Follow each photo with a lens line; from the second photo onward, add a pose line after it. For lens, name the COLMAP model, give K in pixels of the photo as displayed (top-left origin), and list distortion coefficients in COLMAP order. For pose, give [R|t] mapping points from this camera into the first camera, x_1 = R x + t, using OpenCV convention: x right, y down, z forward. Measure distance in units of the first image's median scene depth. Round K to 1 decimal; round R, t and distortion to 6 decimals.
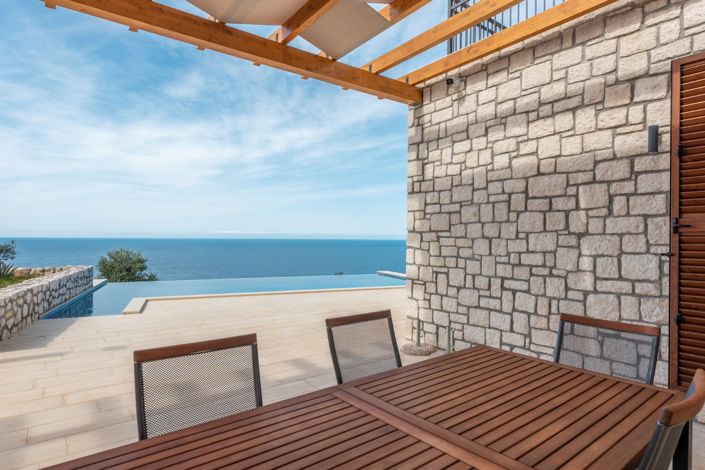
lens RADIAL K [[386.7, 0, 351.2], [0, 386.7, 238.3], [0, 0, 1]] dist [0.000167, -0.000480]
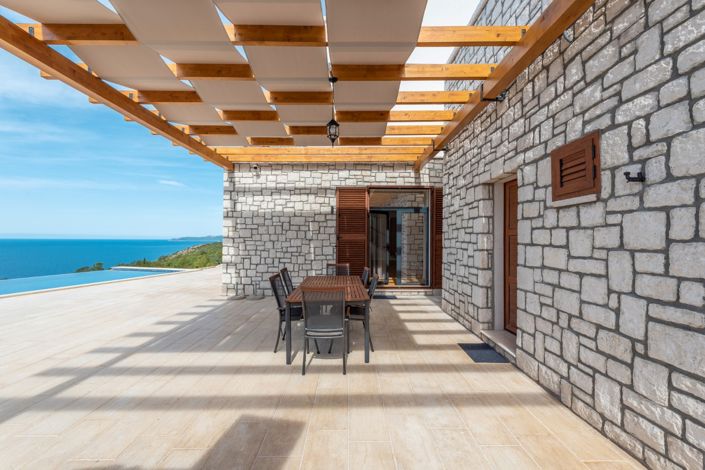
lens RADIAL K [[282.4, 0, 352.5], [0, 282.4, 235.0], [0, 0, 1]] dist [0.003785, 0.000022]
pose [[0.593844, 0.010199, 0.804515, -0.699107], [-0.000613, 0.999925, -0.012224, -0.016293], [-0.804580, 0.006766, 0.593806, -0.363319]]
